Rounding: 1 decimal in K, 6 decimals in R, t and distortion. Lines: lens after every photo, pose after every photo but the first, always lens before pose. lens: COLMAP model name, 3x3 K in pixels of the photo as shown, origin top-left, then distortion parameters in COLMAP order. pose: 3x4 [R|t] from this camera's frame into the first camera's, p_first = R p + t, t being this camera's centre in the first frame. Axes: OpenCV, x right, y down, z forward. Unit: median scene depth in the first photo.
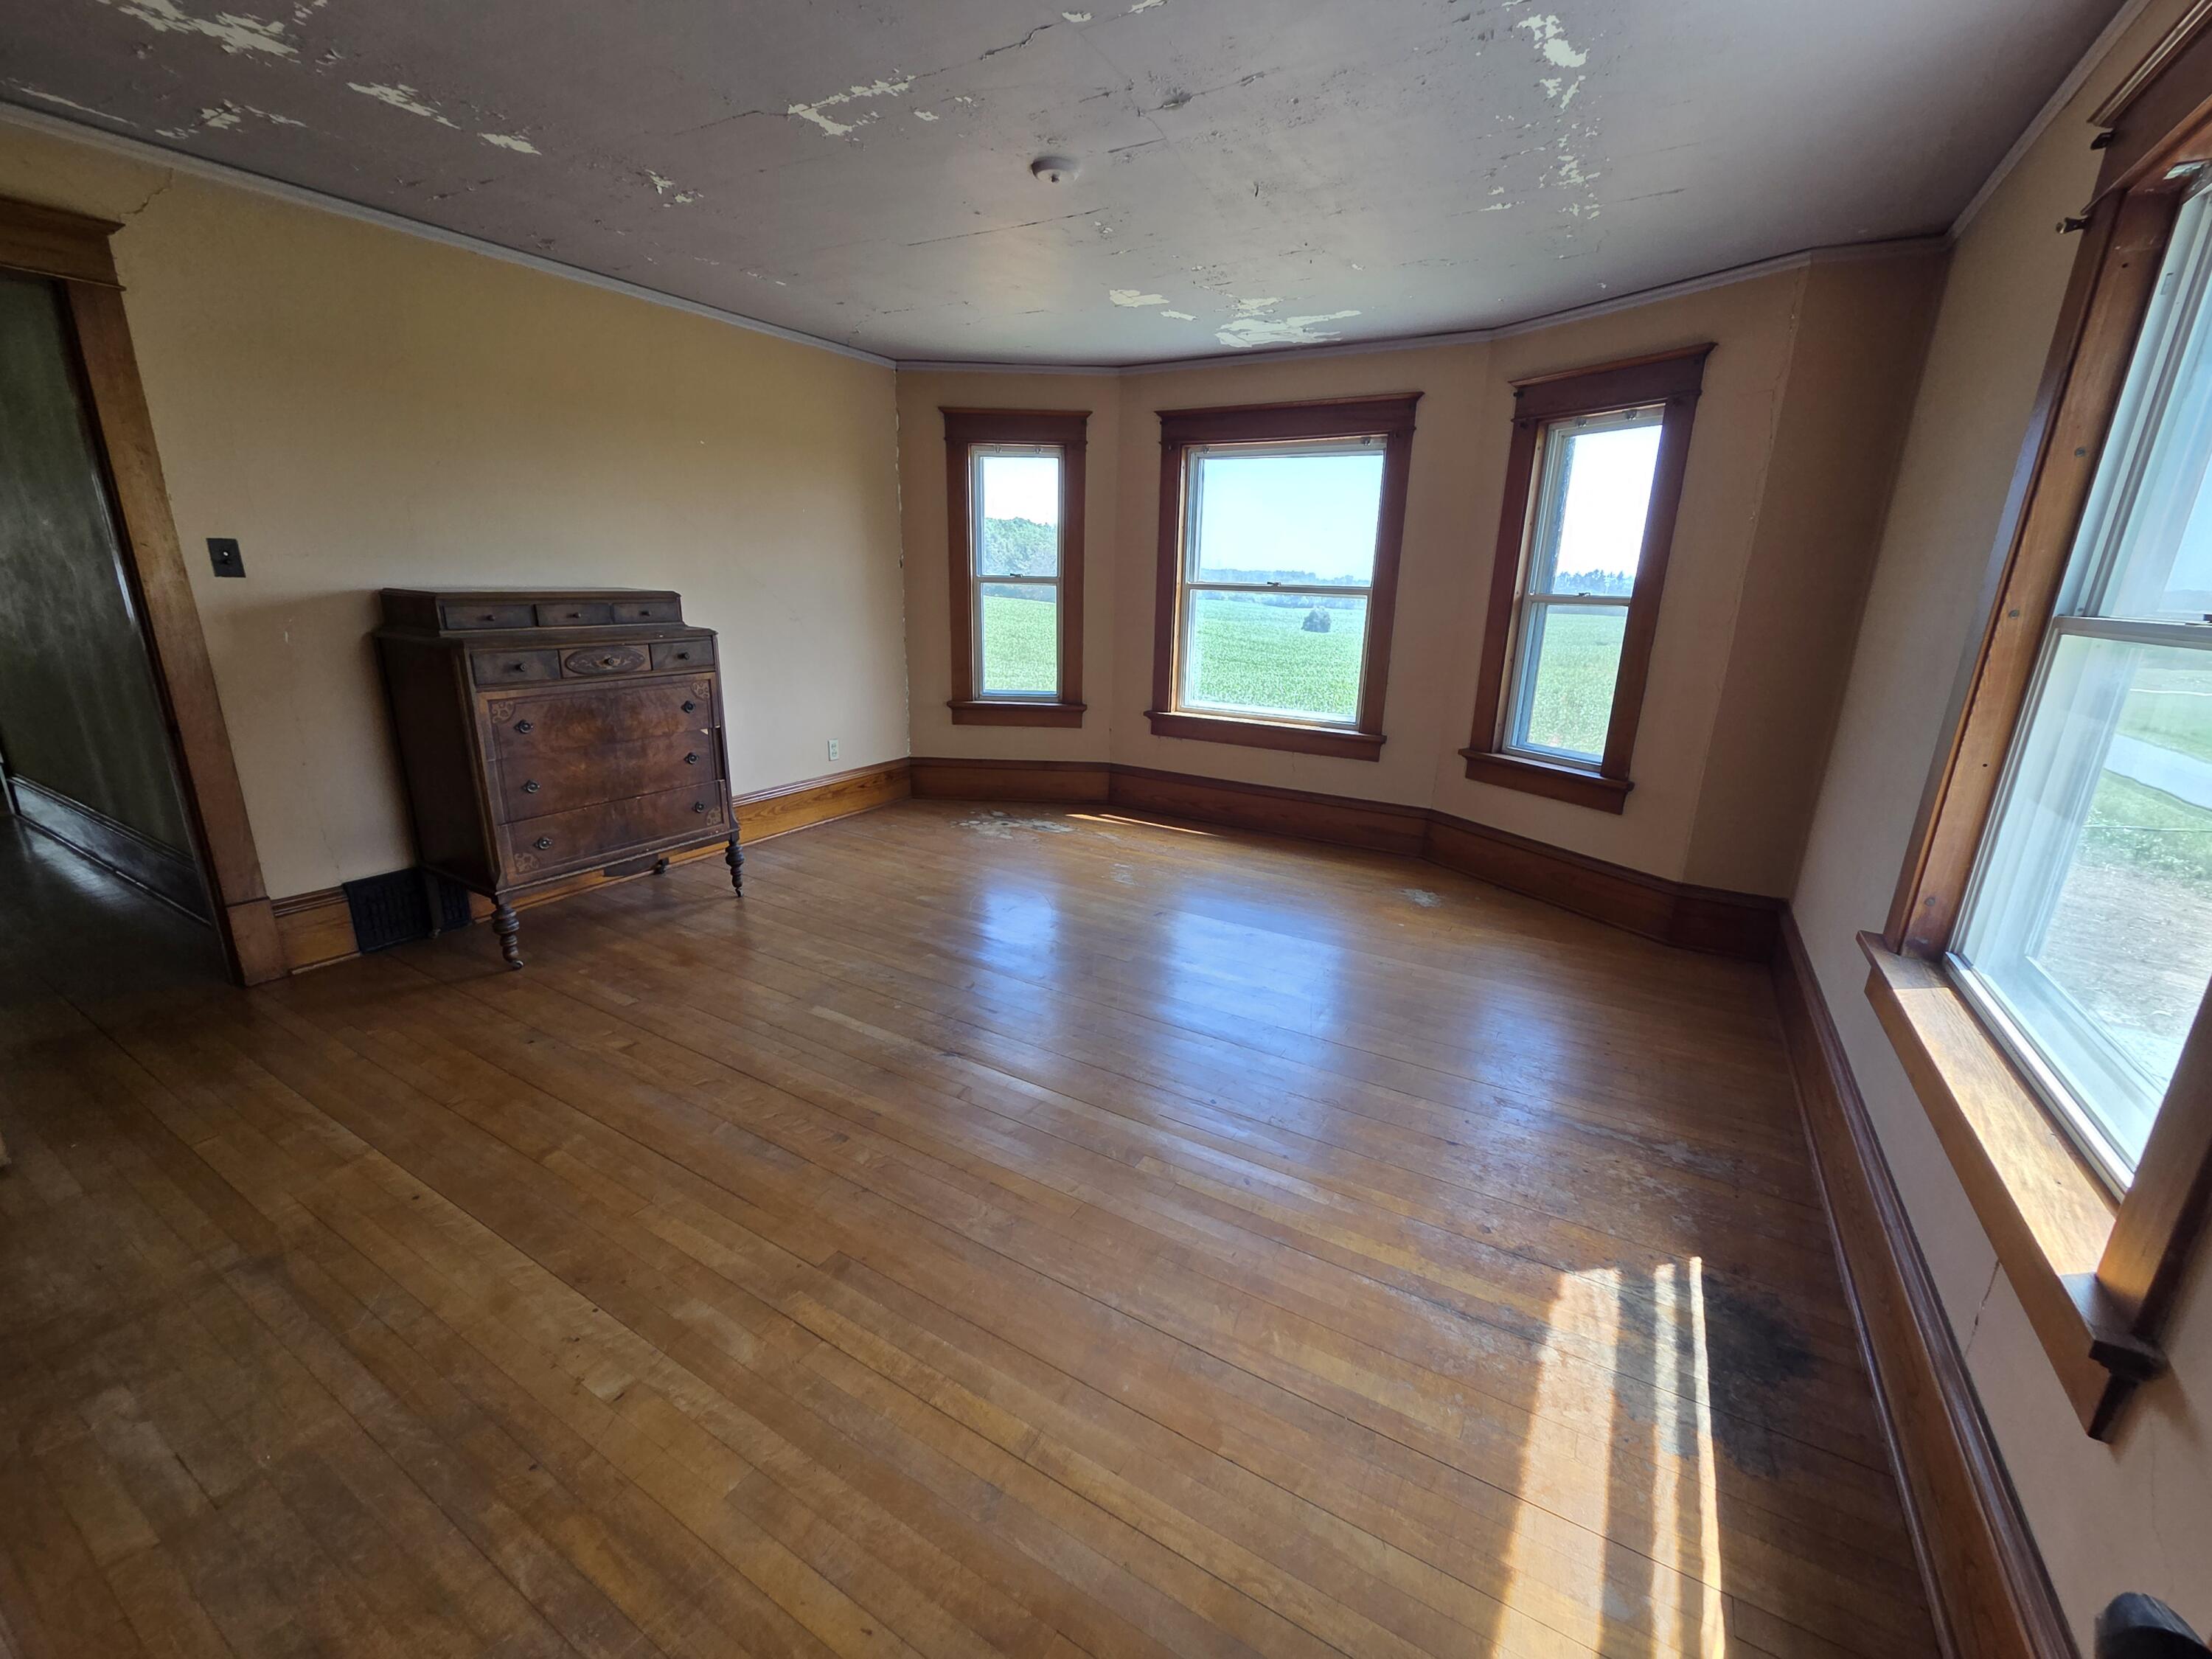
lens RADIAL K [[900.0, 0, 1106.0], [0, 900.0, 829.5], [0, 0, 1]] dist [0.015835, -0.000047]
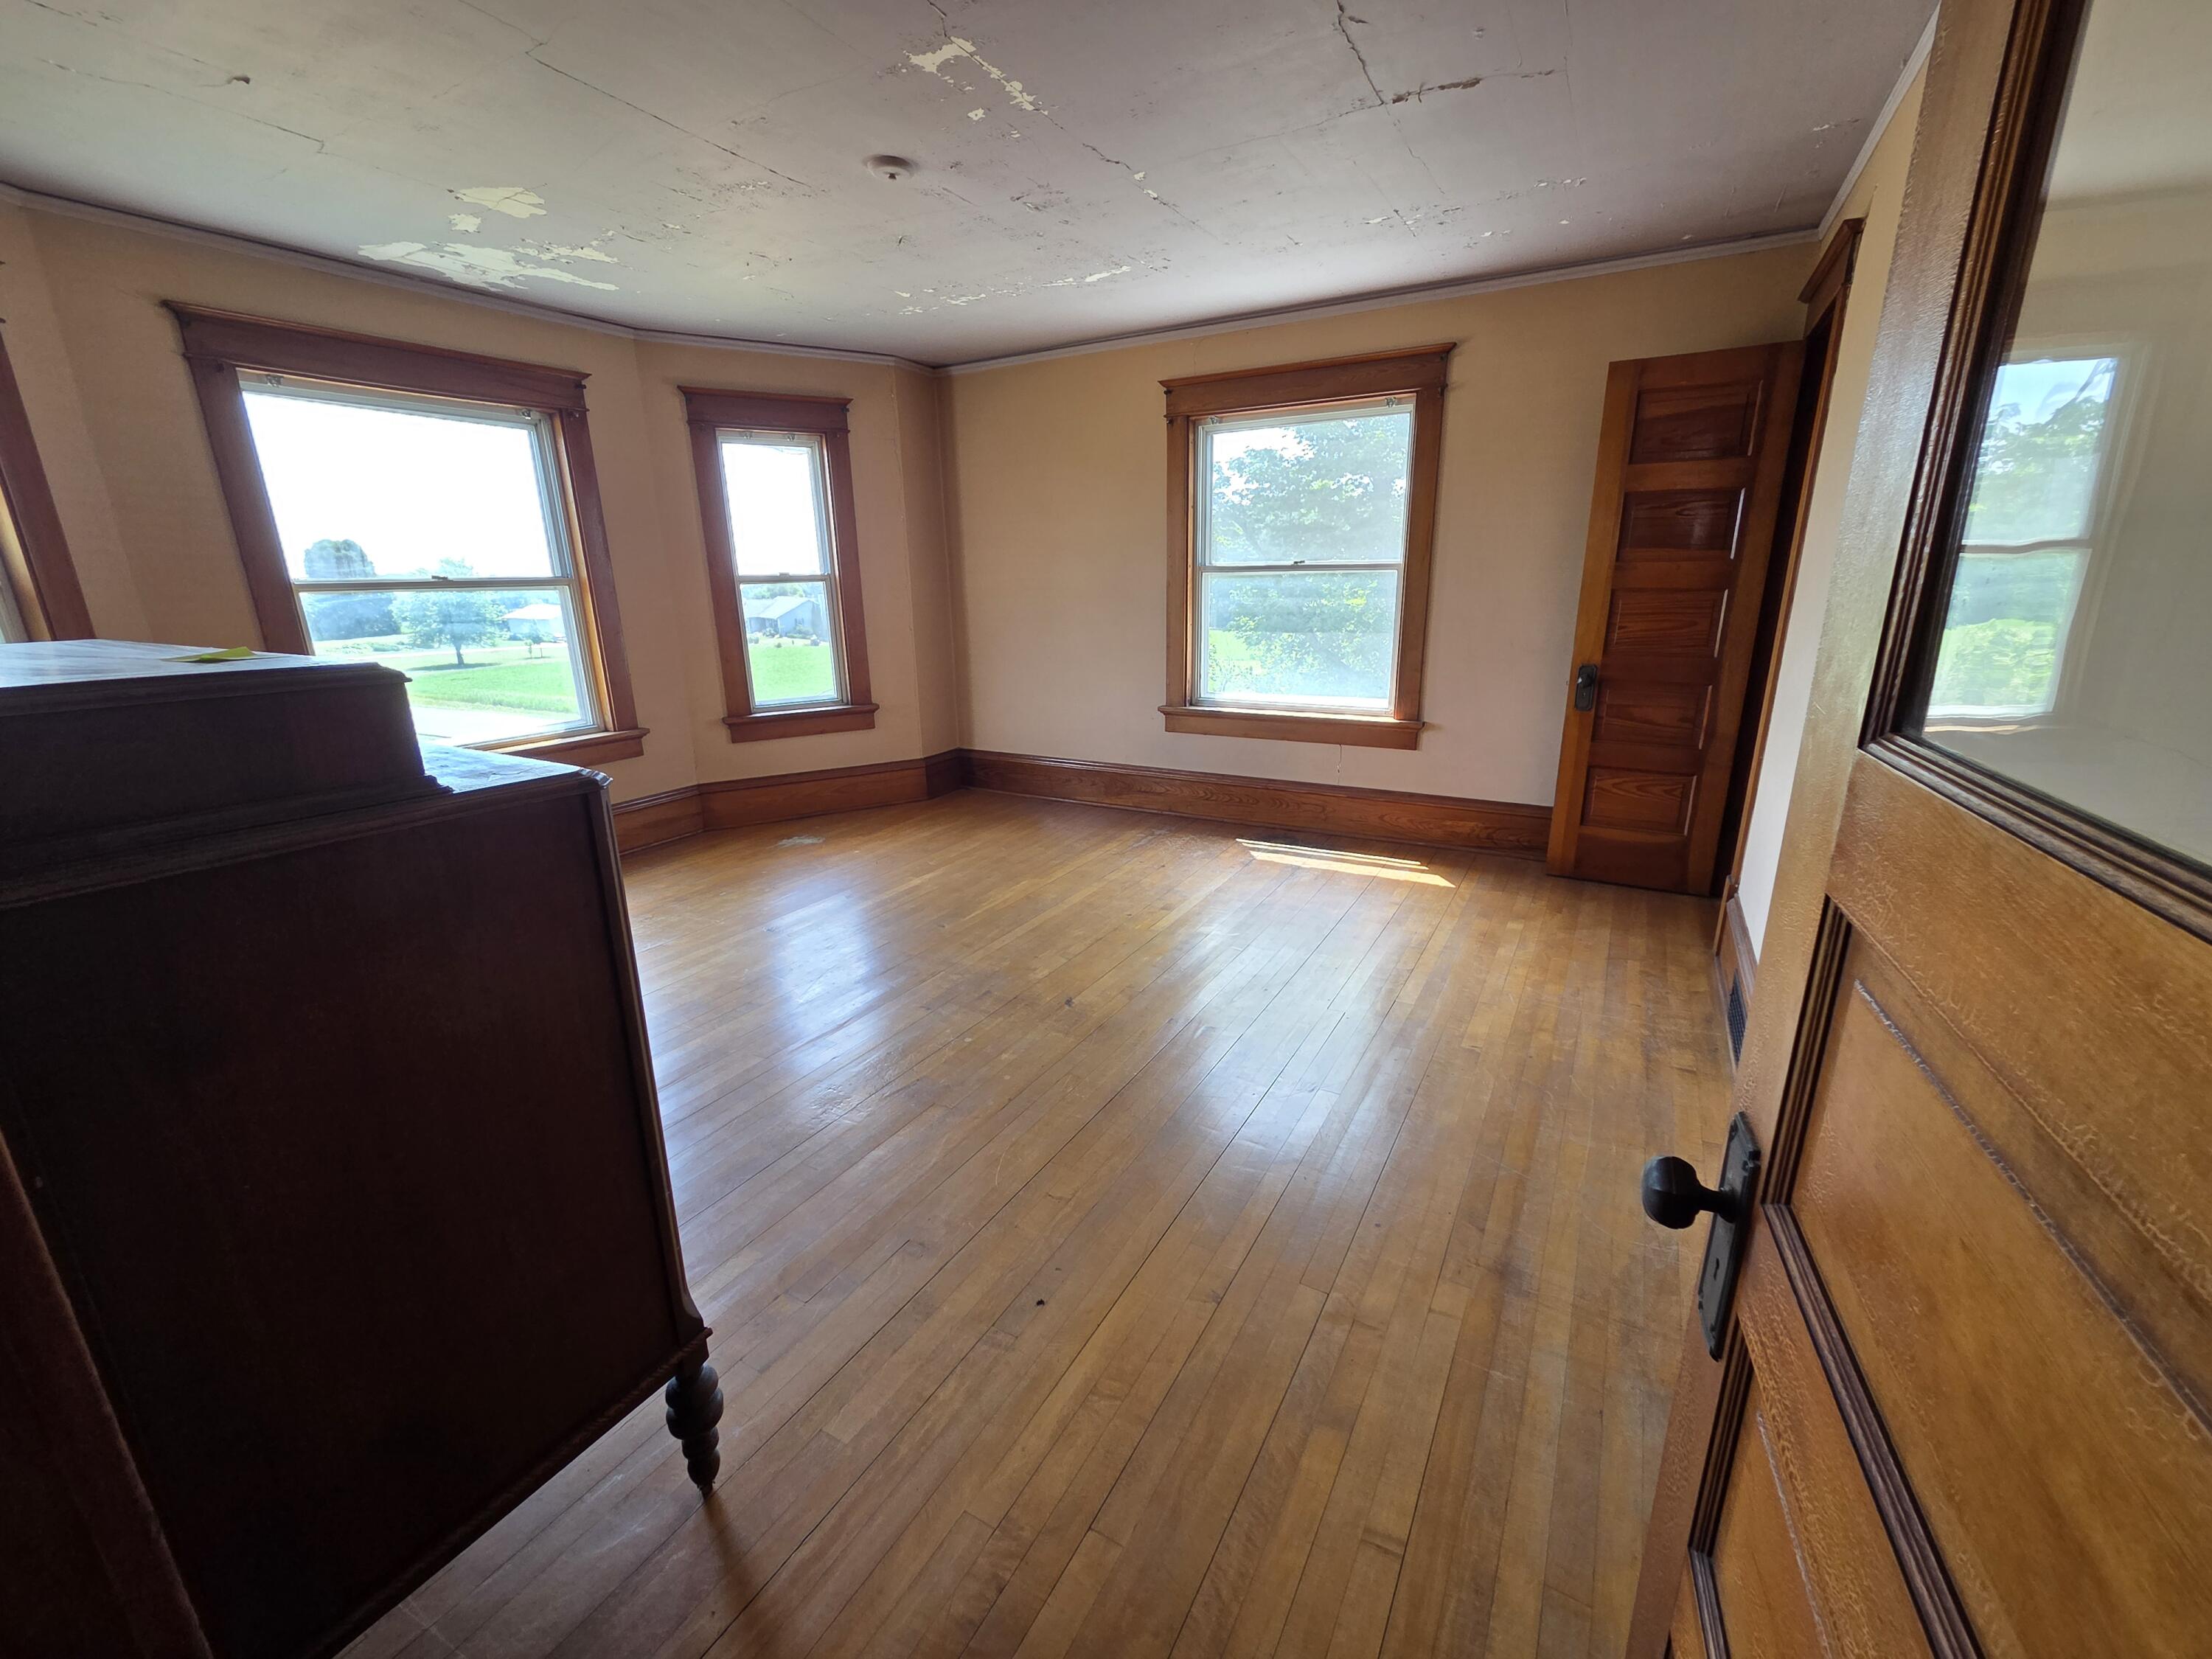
lens RADIAL K [[893.4, 0, 1107.6], [0, 893.4, 857.9], [0, 0, 1]] dist [-0.002006, -0.000324]
pose [[-0.015485, -0.338871, 0.940705, -0.984472], [0.284626, 0.900401, 0.329038, -0.226064], [-0.958513, 0.272845, 0.082509, 0.698470]]
